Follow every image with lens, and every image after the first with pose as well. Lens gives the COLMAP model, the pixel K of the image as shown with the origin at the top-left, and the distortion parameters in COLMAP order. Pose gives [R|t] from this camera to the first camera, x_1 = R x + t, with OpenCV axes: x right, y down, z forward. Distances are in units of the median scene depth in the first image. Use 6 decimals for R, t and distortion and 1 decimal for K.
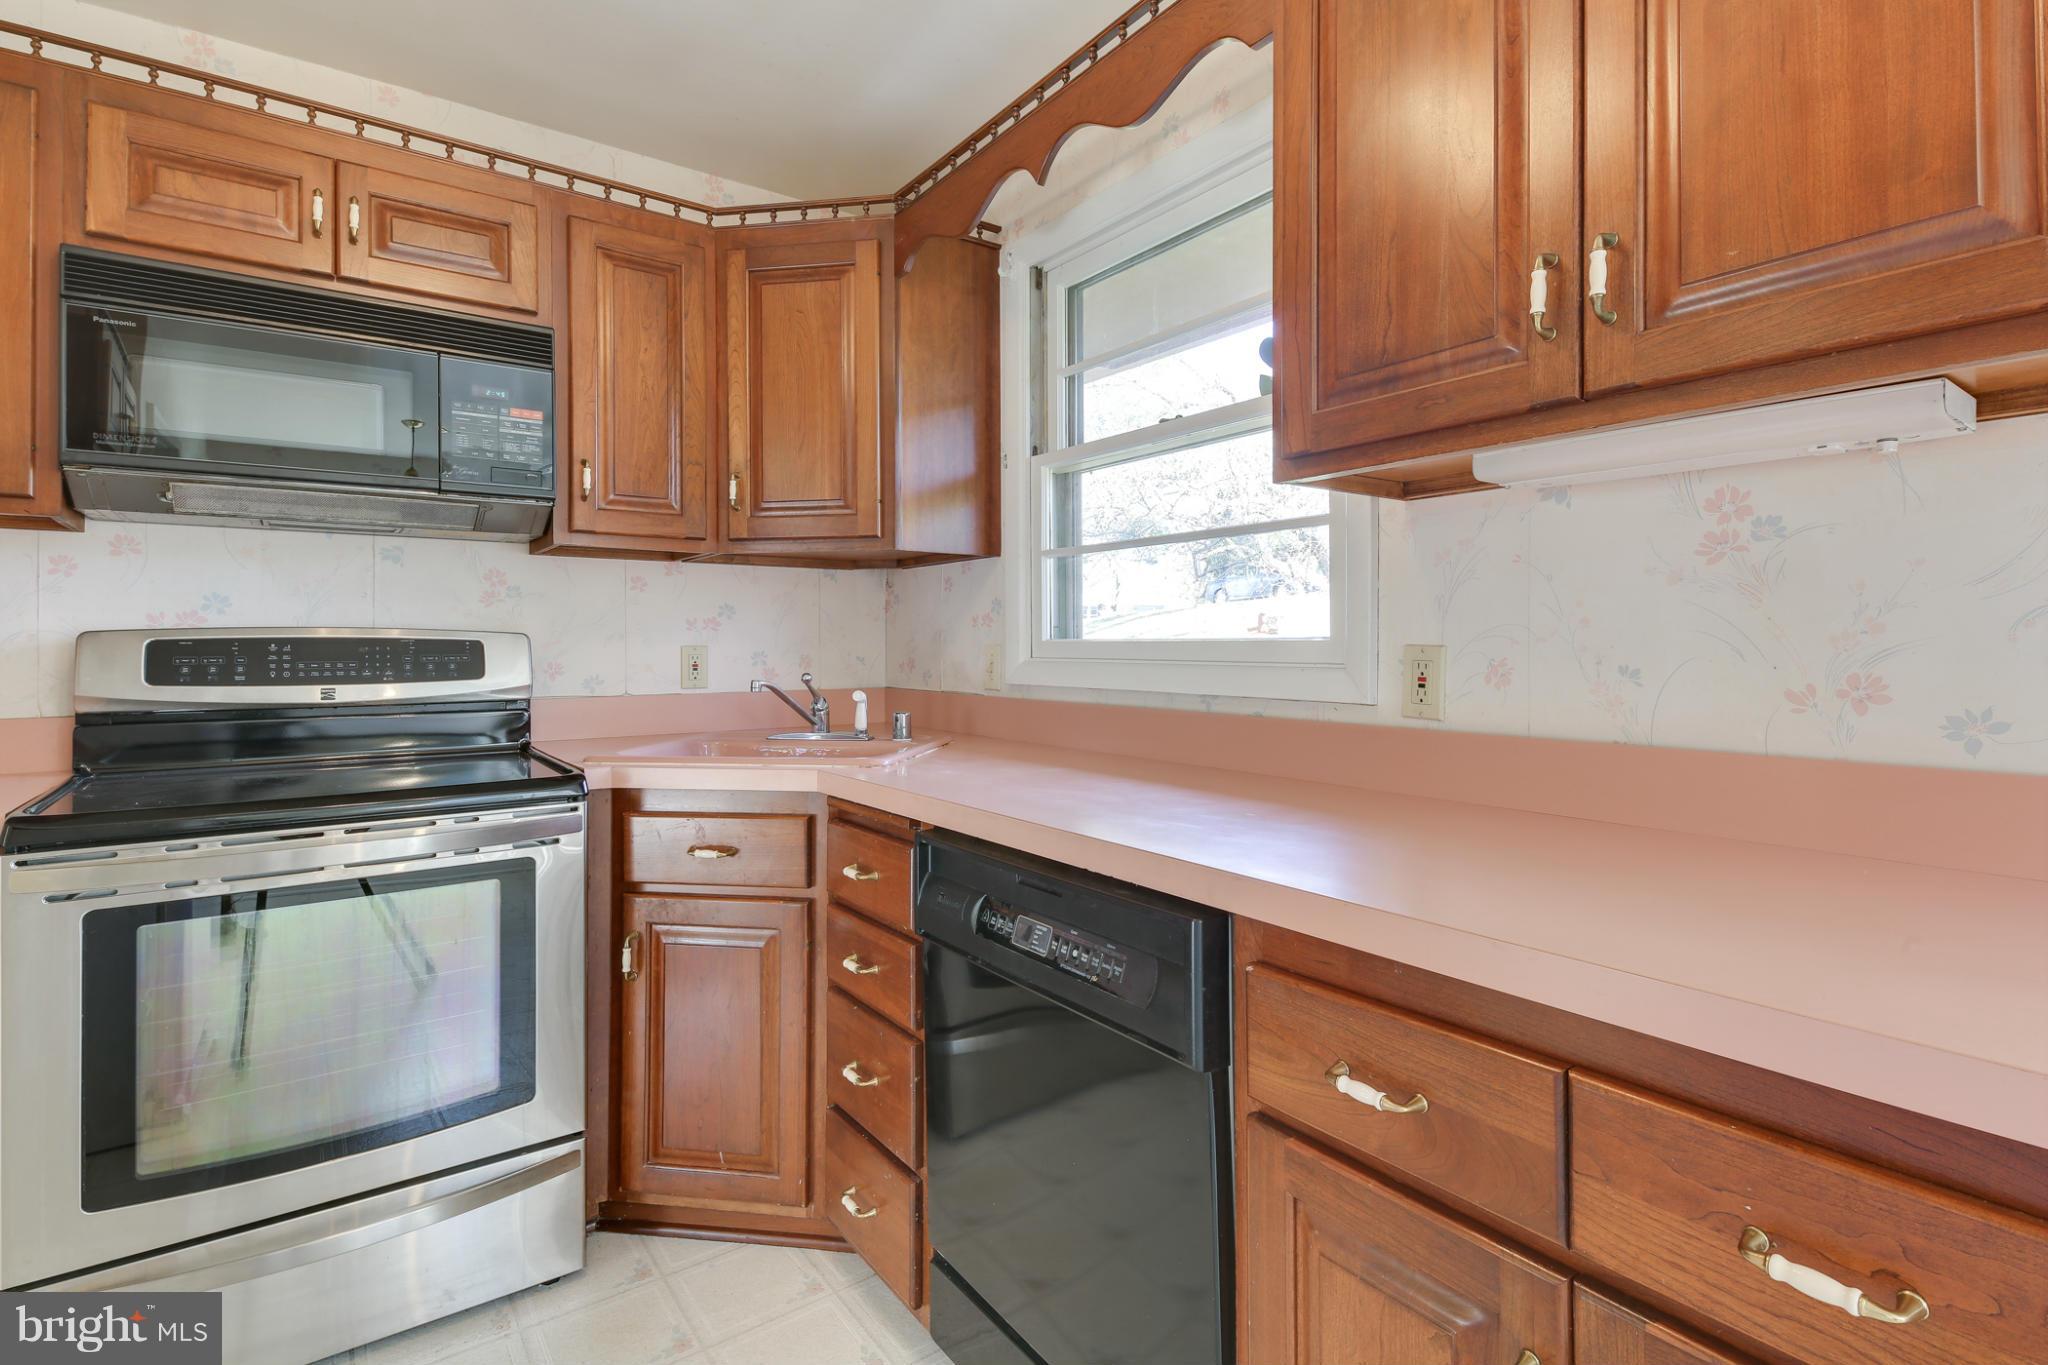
lens RADIAL K [[980.1, 0, 1021.7], [0, 980.1, 646.5], [0, 0, 1]] dist [0.034952, -0.017619]
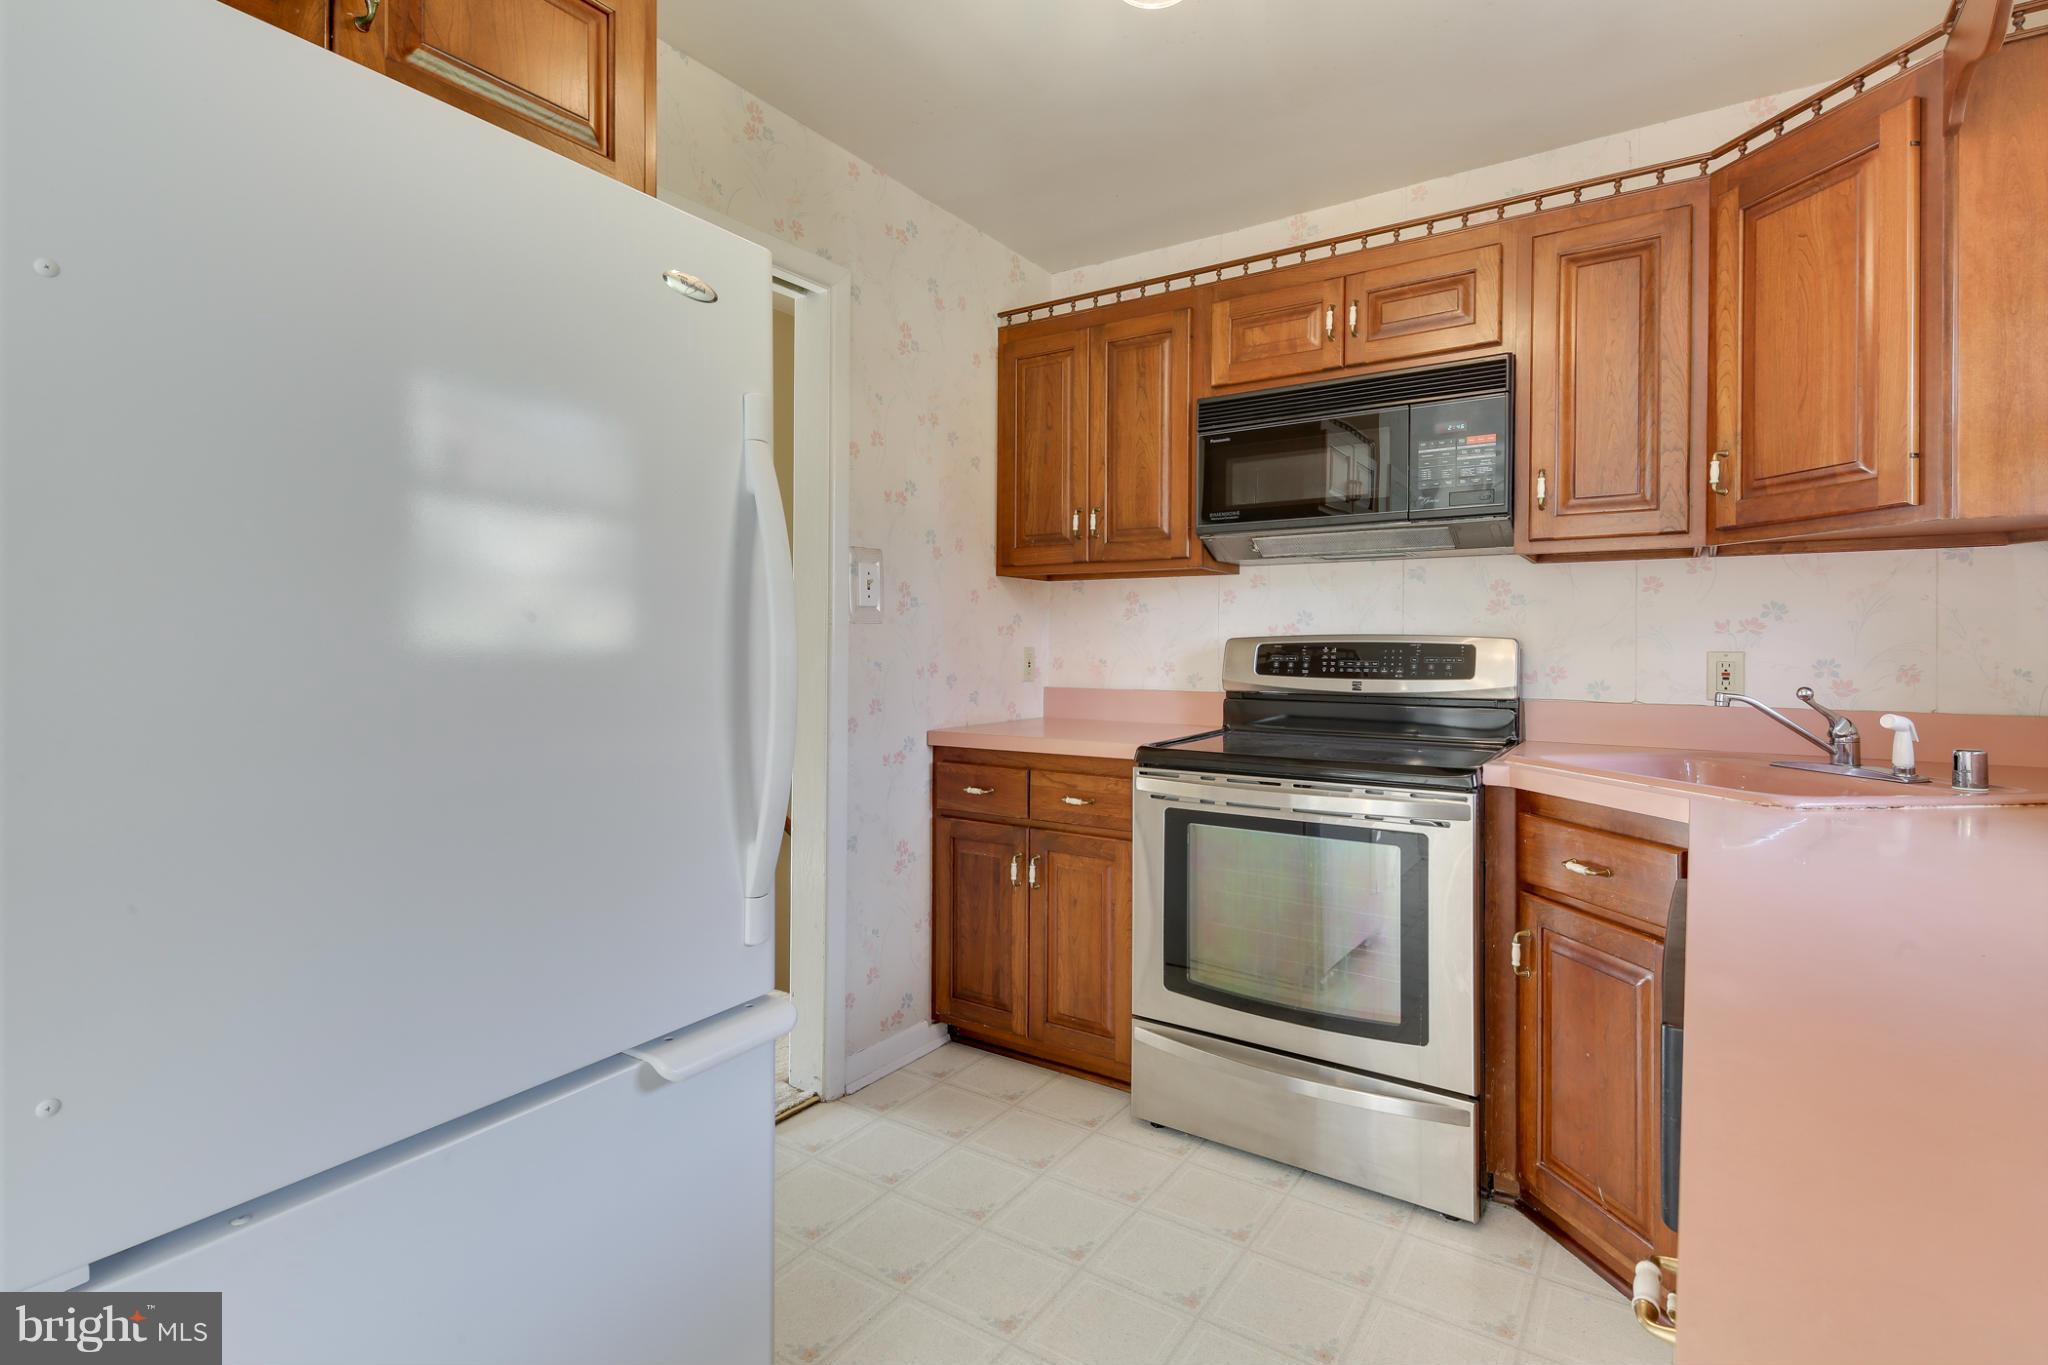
lens RADIAL K [[992.1, 0, 1028.6], [0, 992.1, 658.6], [0, 0, 1]] dist [0.030637, -0.014471]
pose [[0.352425, 0.016710, -0.935691, 0.362702], [-0.008004, 0.999858, 0.014841, -0.003566], [0.935806, 0.002259, 0.352509, 0.137850]]
